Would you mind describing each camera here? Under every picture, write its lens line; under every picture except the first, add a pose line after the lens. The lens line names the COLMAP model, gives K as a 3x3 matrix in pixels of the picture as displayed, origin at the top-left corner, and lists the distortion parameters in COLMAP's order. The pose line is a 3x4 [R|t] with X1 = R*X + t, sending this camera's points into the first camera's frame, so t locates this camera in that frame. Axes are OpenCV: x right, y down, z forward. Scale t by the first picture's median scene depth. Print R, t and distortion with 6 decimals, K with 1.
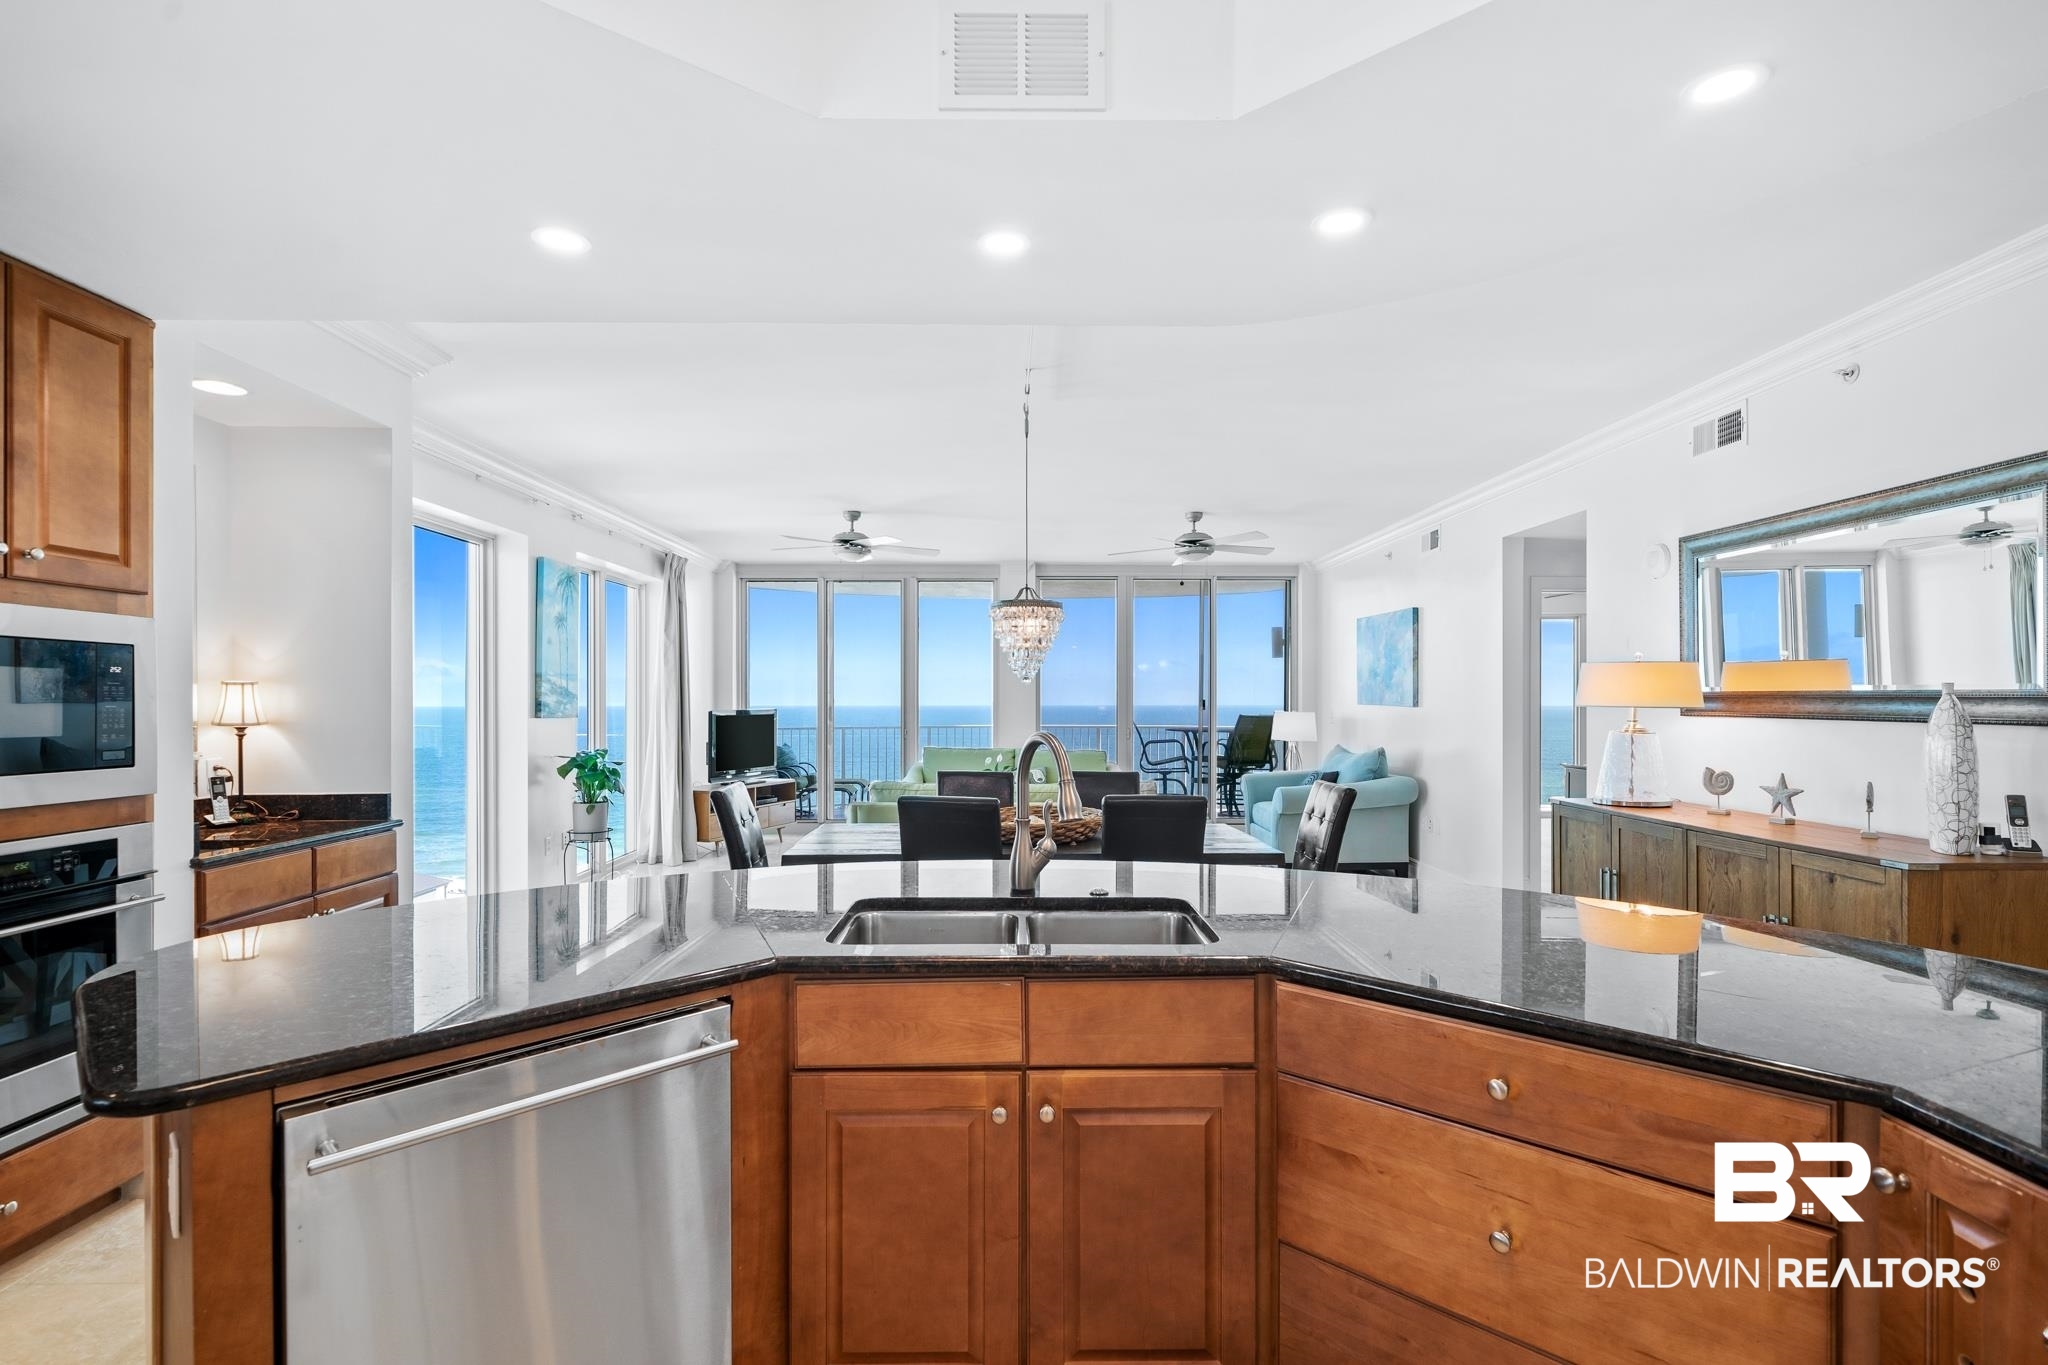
lens RADIAL K [[975.2, 0, 1024.5], [0, 975.2, 706.3], [0, 0, 1]] dist [0.000188, -0.000643]
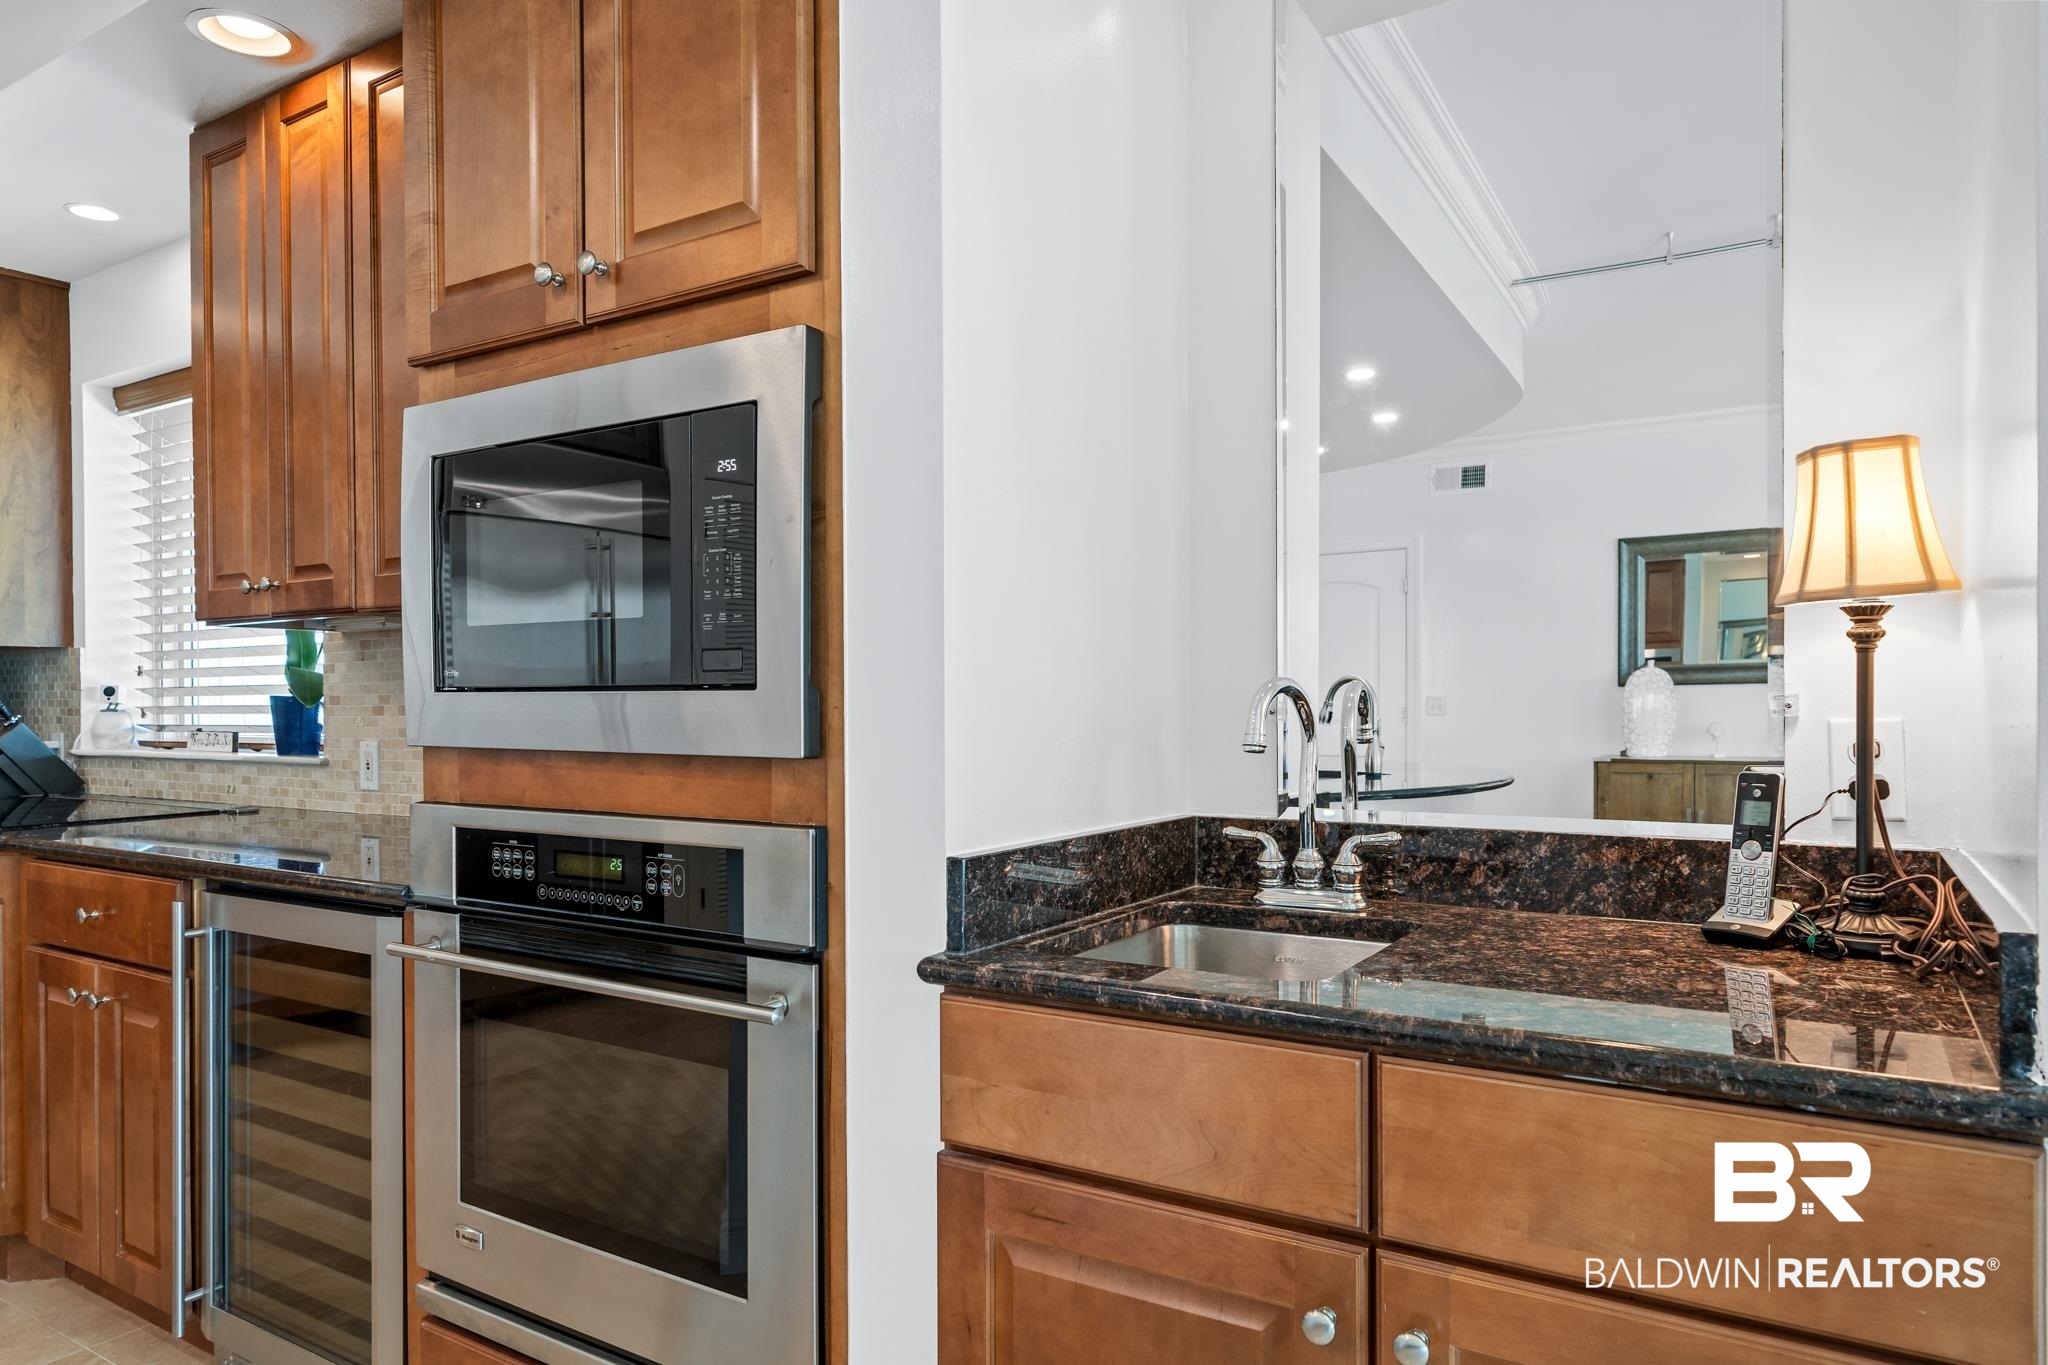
lens RADIAL K [[1272.8, 0, 1017.8], [0, 1272.8, 691.9], [0, 0, 1]] dist [0.004262, -0.000344]
pose [[-0.548409, -0.002106, -0.836207, -0.321156], [0.000730, 0.999995, -0.002997, 0.040847], [0.836210, -0.002253, -0.548405, 0.874061]]
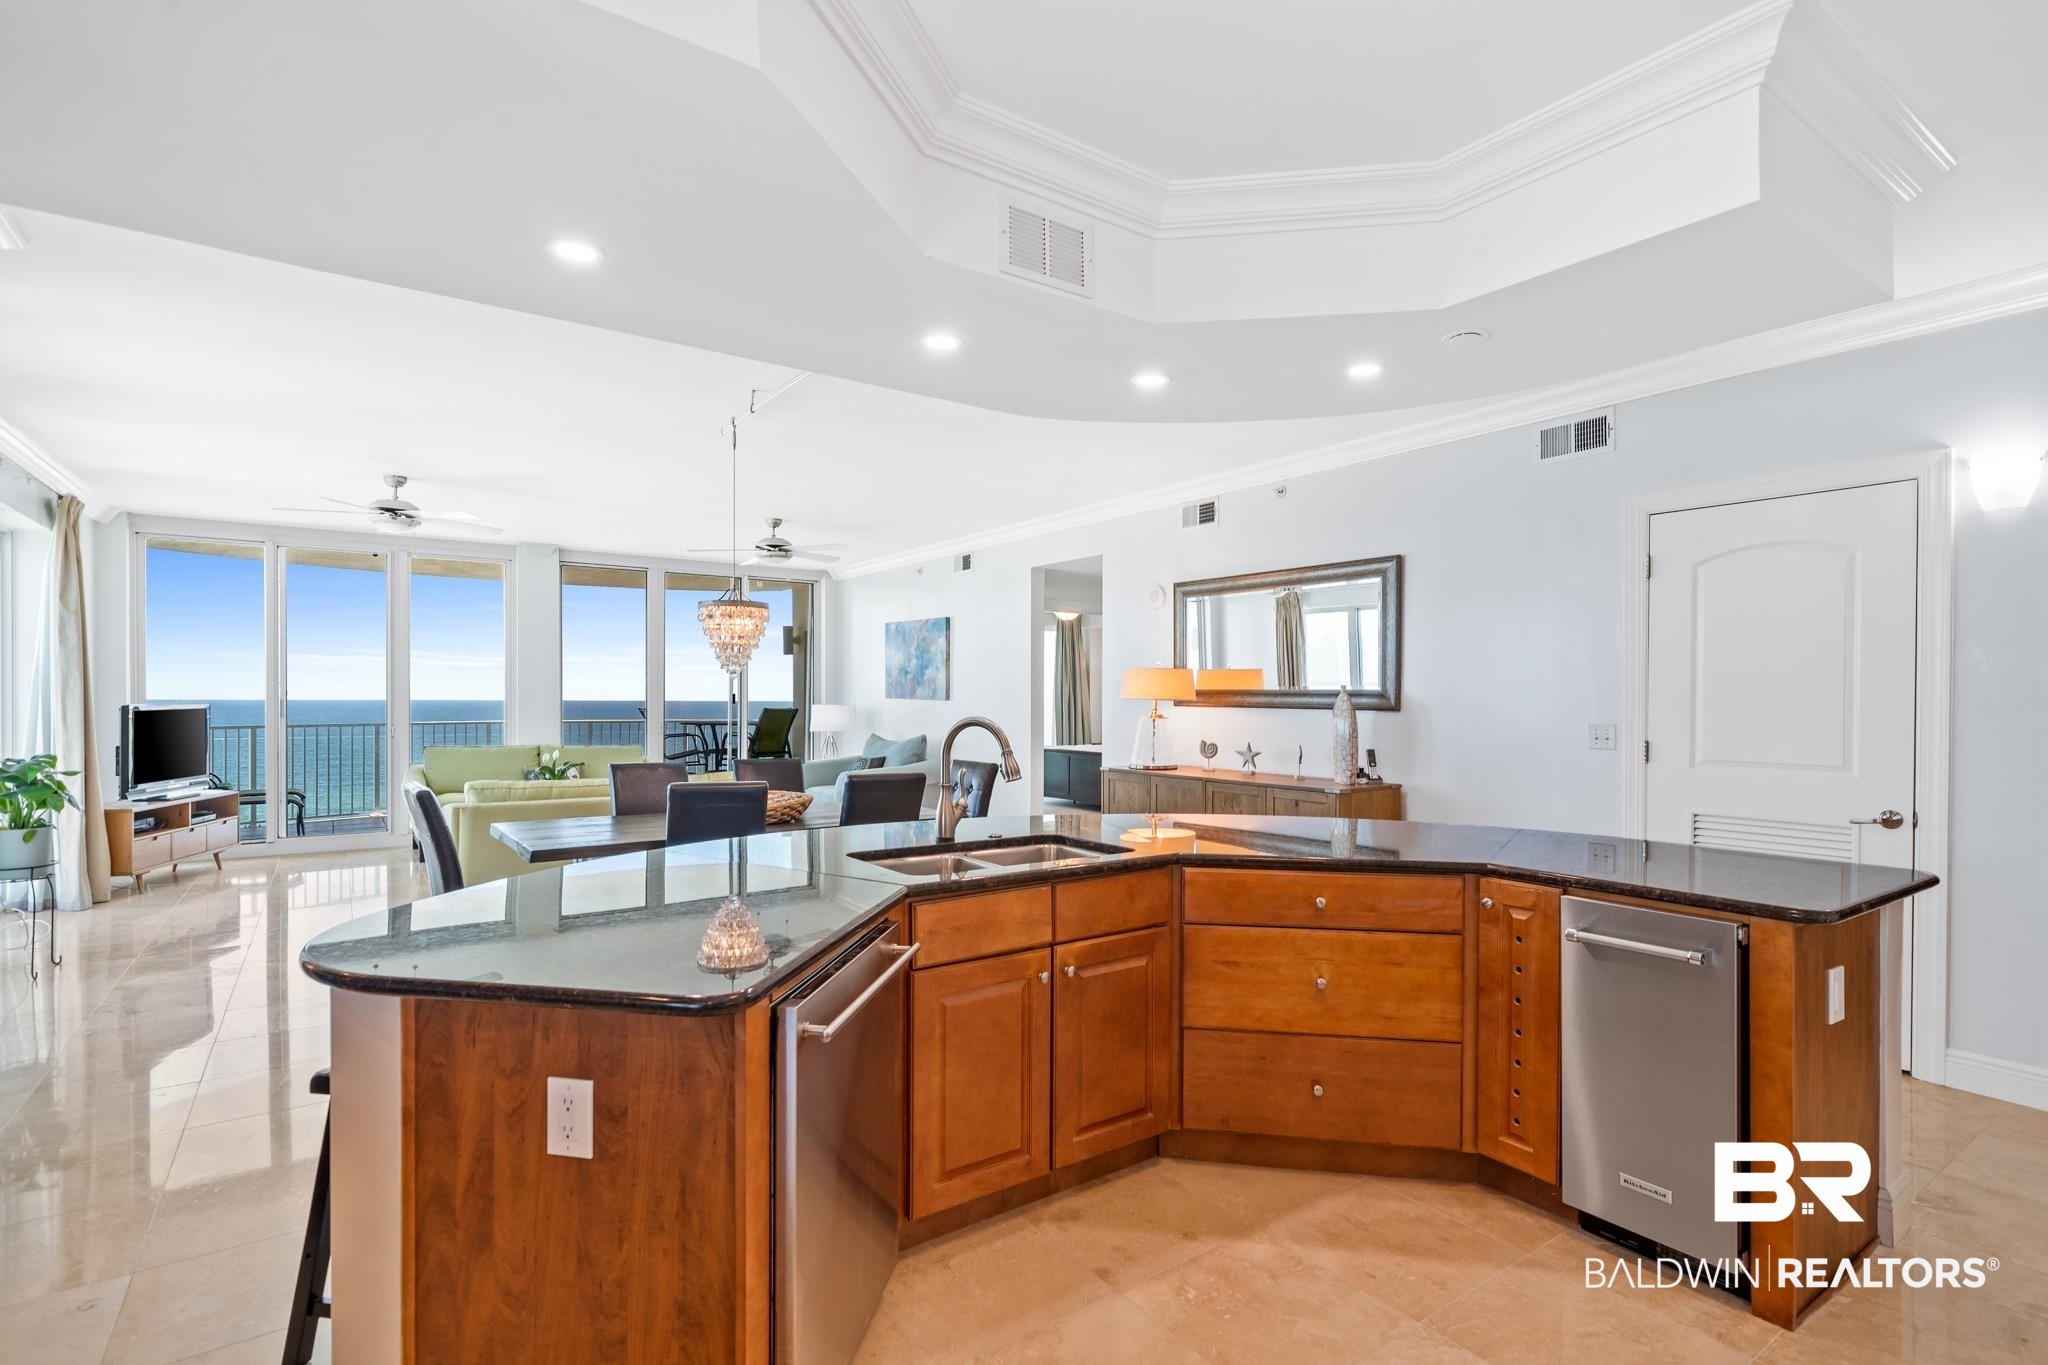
lens RADIAL K [[975.2, 0, 1027.1], [0, 975.2, 709.6], [0, 0, 1]] dist [0.000188, -0.000643]
pose [[0.823898, -0.004967, 0.566716, -0.353718], [-0.000076, 0.999961, 0.008874, 0.002395], [-0.566738, -0.007354, 0.823865, -0.074317]]
